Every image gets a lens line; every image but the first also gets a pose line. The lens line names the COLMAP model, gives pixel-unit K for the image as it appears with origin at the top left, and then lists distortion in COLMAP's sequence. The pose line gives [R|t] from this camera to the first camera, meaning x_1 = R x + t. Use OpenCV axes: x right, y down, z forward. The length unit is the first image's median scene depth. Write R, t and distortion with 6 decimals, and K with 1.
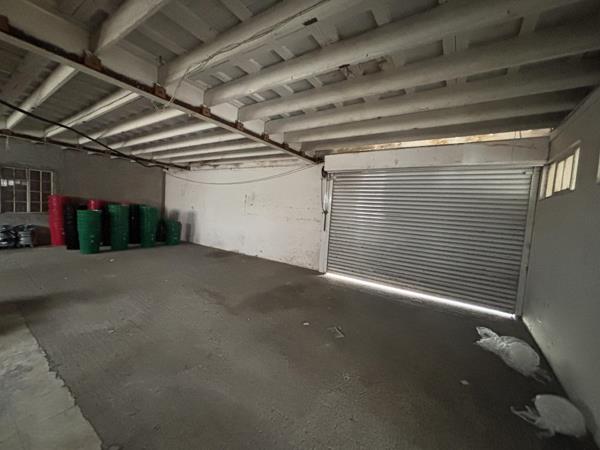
lens RADIAL K [[241.8, 0, 297.3], [0, 241.8, 225.6], [0, 0, 1]] dist [-0.001029, 0.000297]
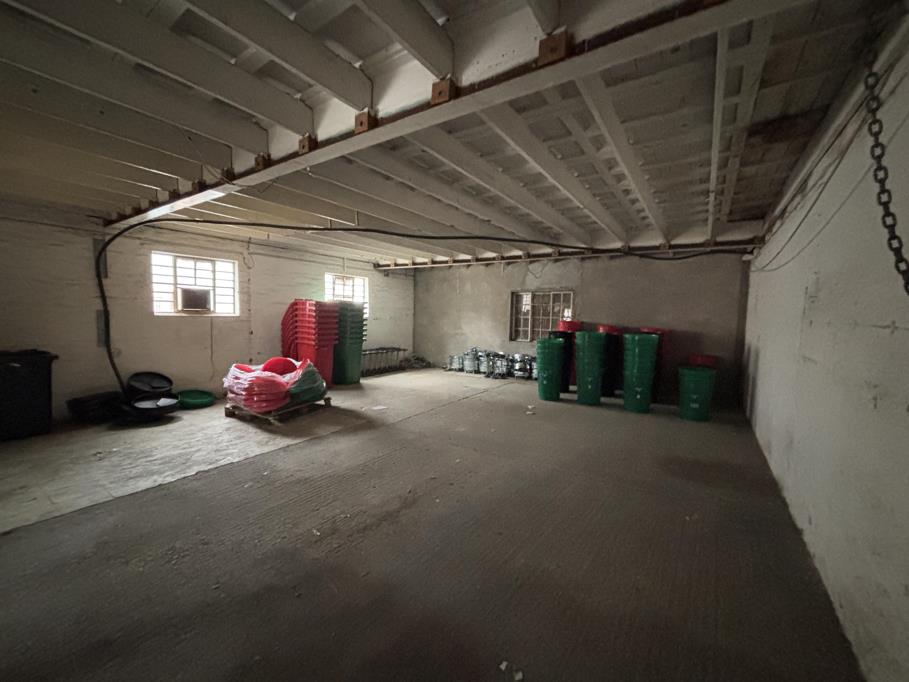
lens RADIAL K [[366.4, 0, 452.7], [0, 366.4, 339.5], [0, 0, 1]] dist [-0.001029, 0.000297]
pose [[-0.001398, 0.006199, -0.999980, 0.356182], [-0.089993, 0.995922, 0.006300, -0.068176], [0.995941, 0.090000, -0.000834, 1.120141]]
